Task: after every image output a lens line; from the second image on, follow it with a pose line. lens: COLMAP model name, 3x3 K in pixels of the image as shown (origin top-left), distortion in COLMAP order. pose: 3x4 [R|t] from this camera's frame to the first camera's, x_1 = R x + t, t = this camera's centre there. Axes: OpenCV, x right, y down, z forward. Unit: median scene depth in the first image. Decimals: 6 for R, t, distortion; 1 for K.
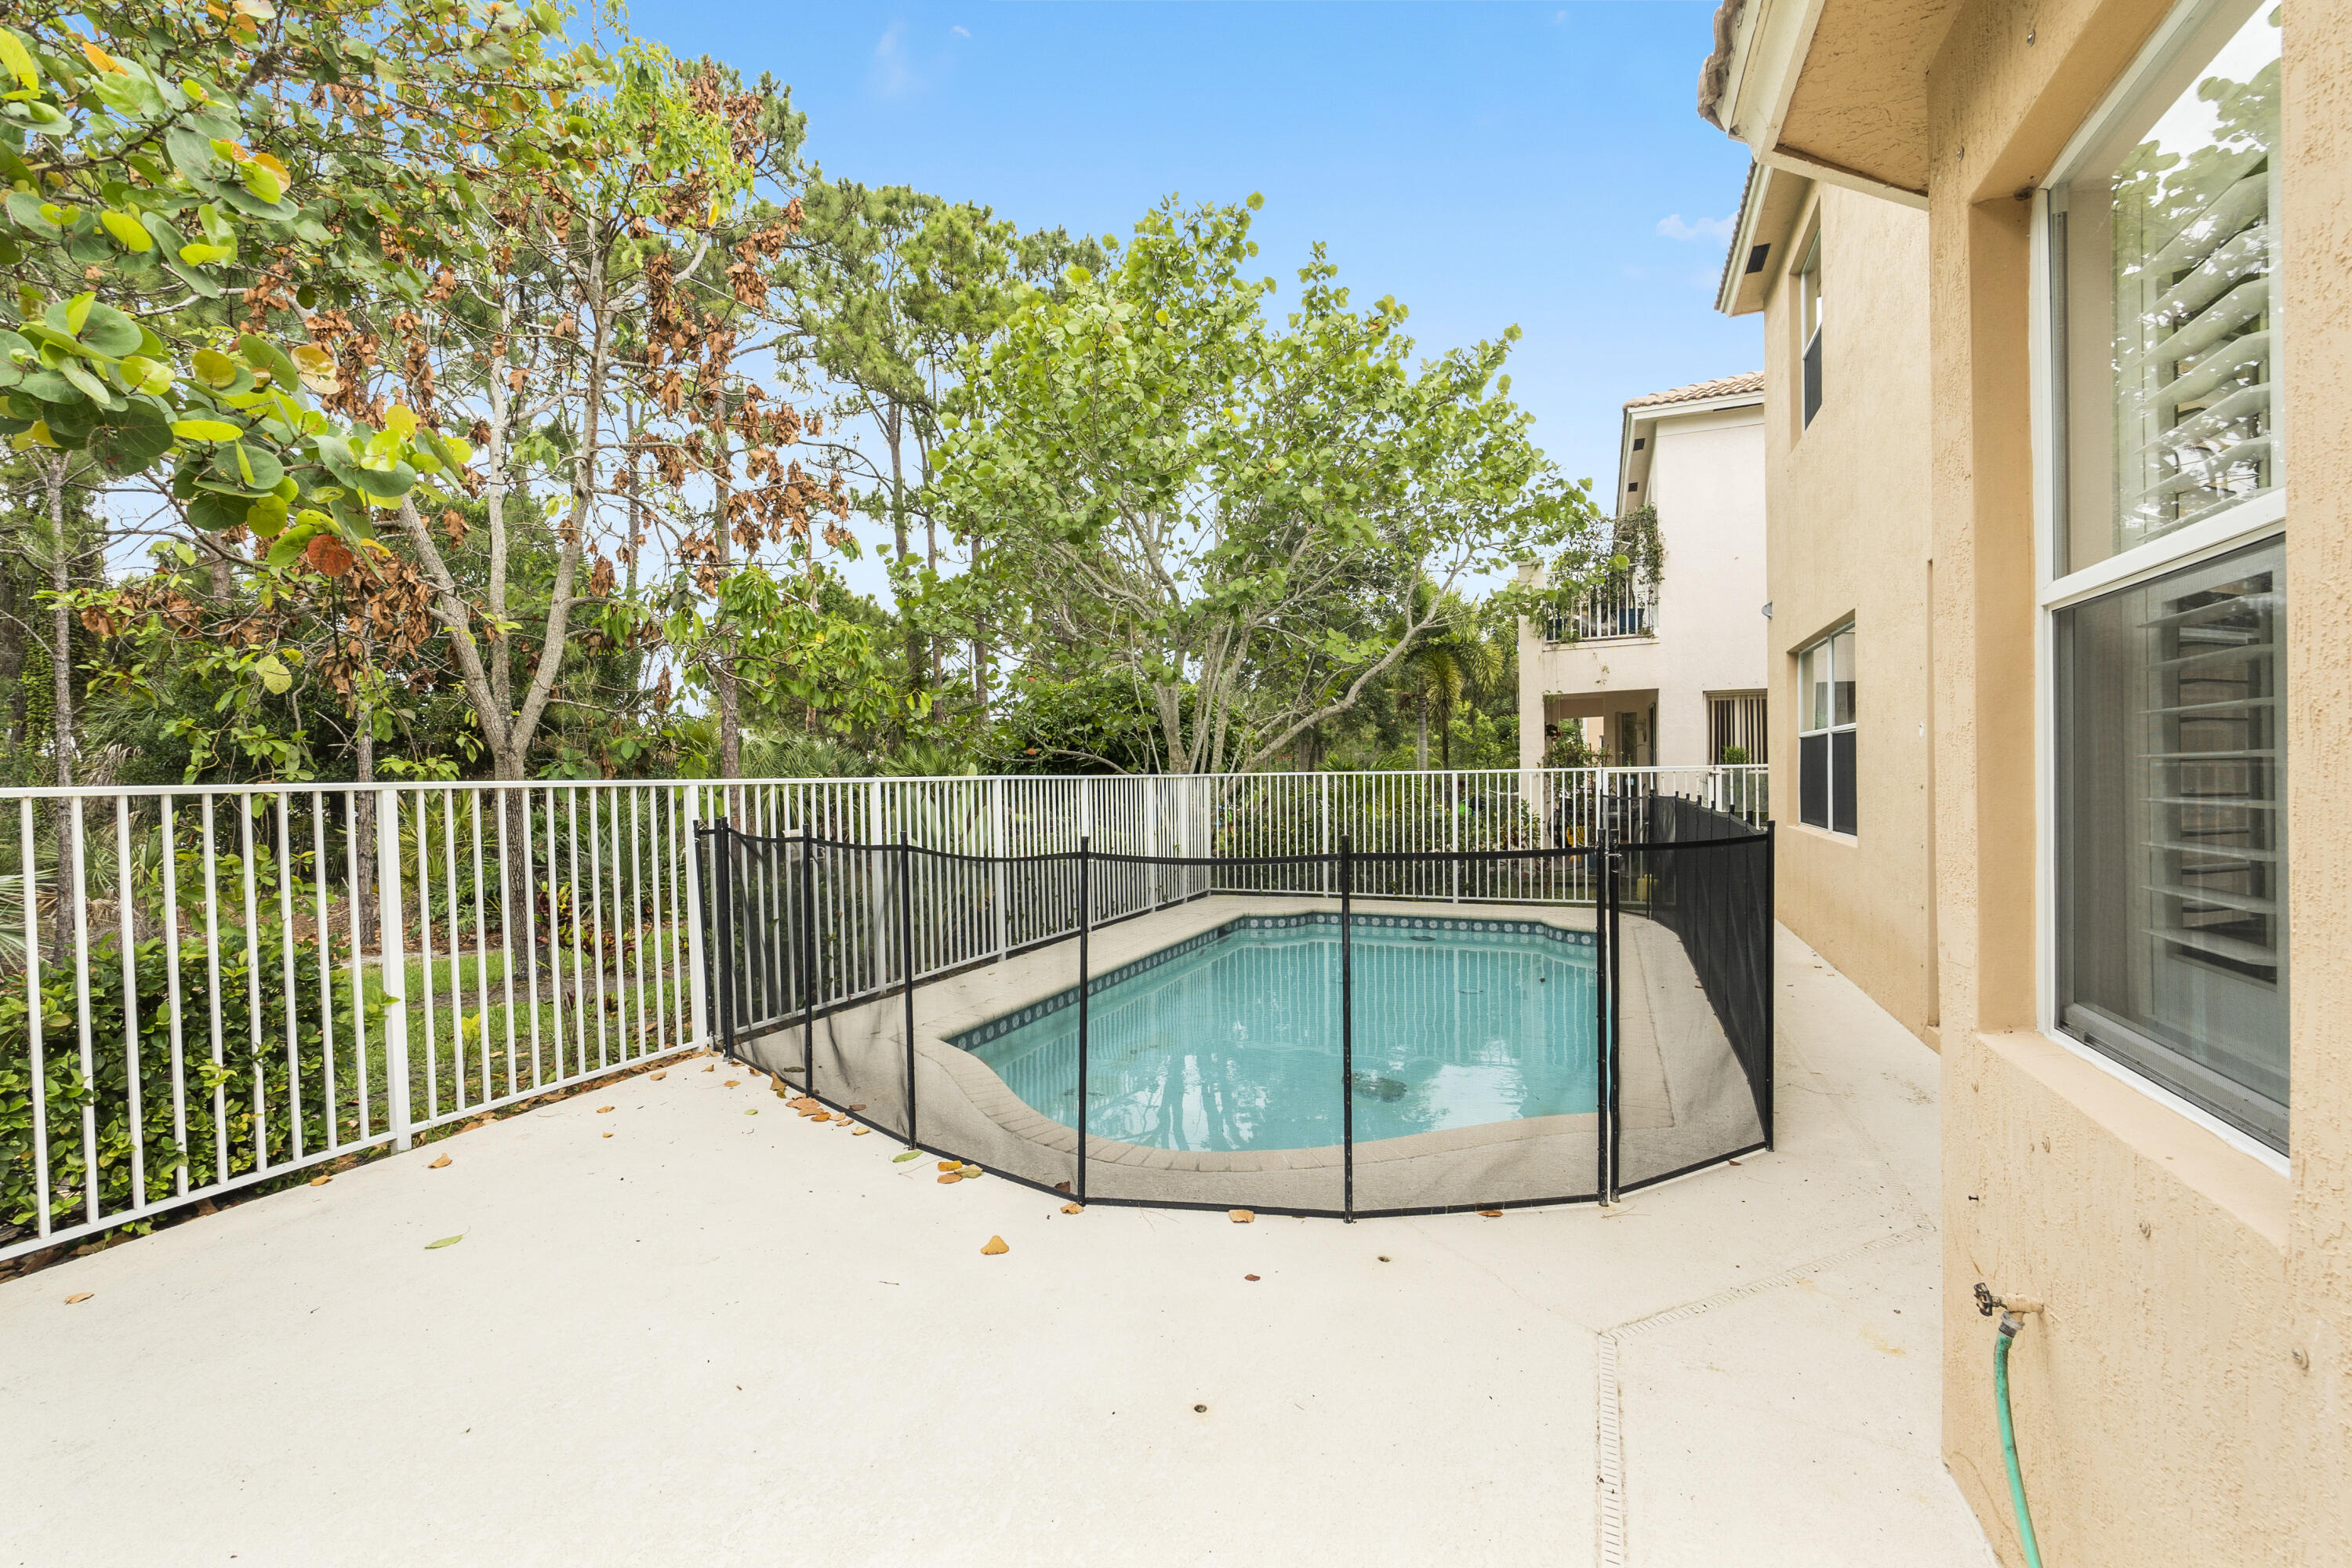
lens RADIAL K [[1023.6, 0, 1176.0], [0, 1023.6, 784.0], [0, 0, 1]] dist [-0.001571, 0.000083]
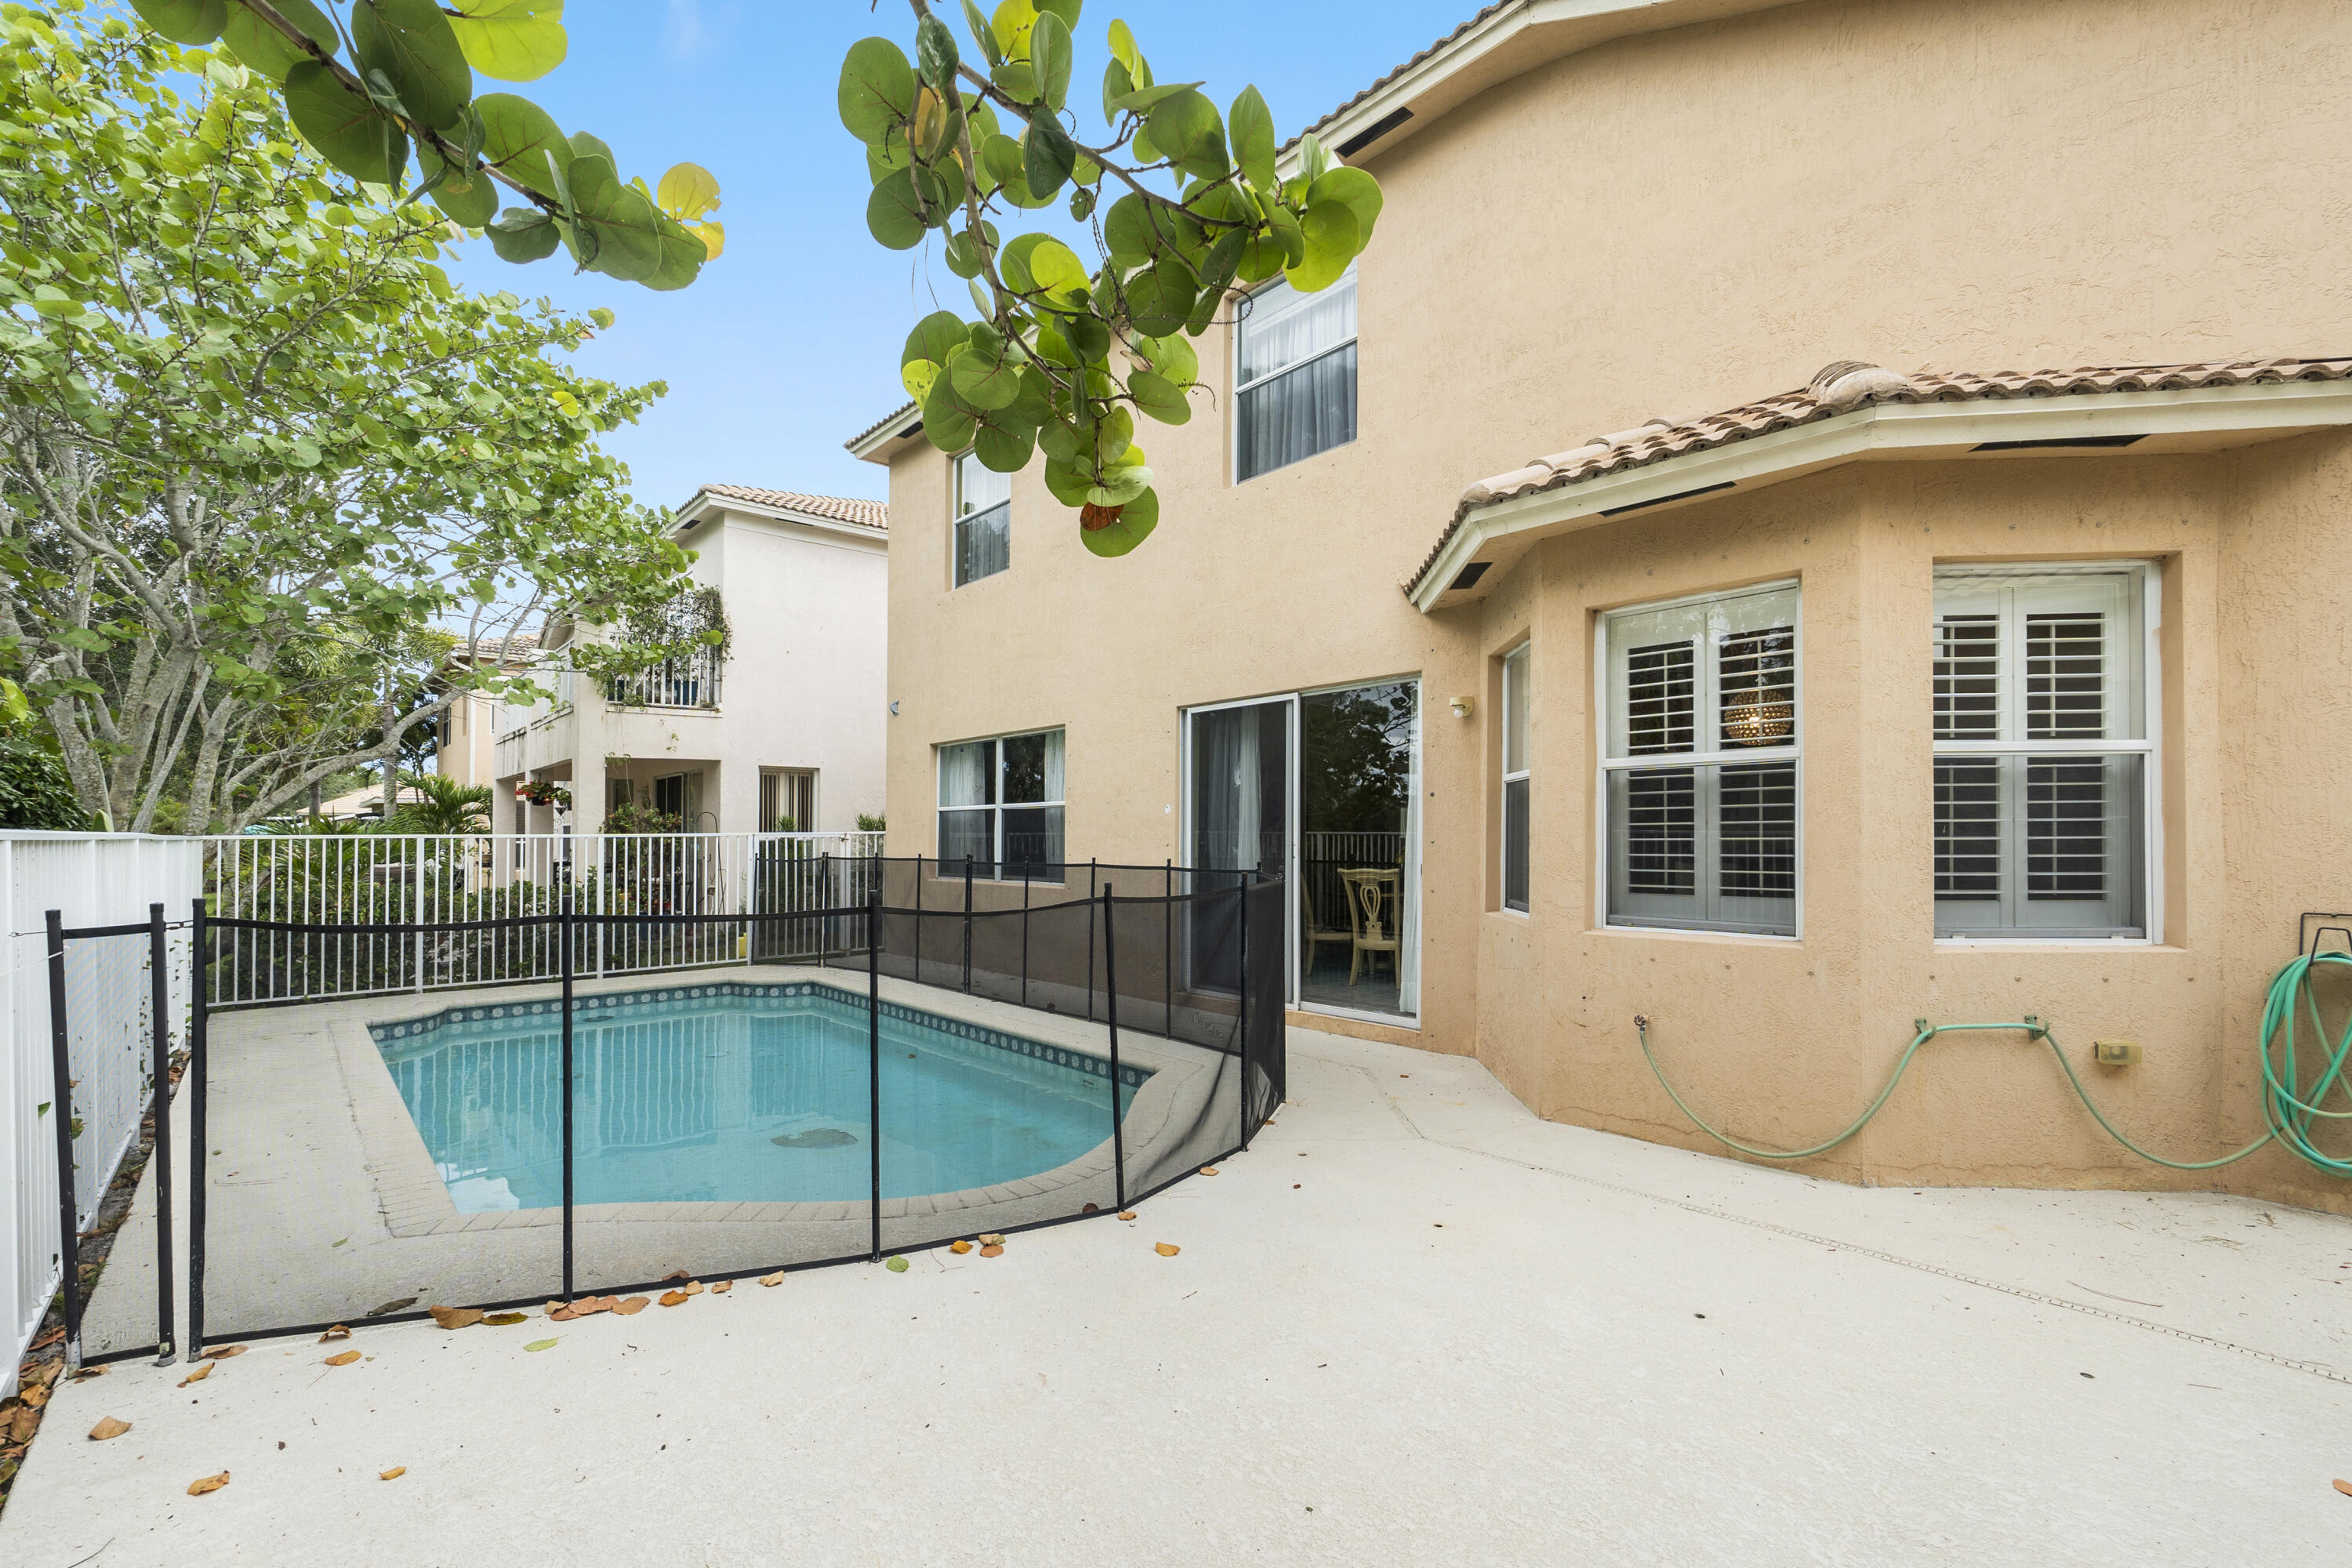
lens RADIAL K [[995.8, 0, 1188.1], [0, 995.8, 822.3], [0, 0, 1]] dist [-0.002626, -0.000038]
pose [[0.426386, 0.016057, 0.904399, -0.309896], [0.017944, 0.999496, -0.026205, 0.009187], [-0.904363, 0.027402, 0.425883, 0.146547]]
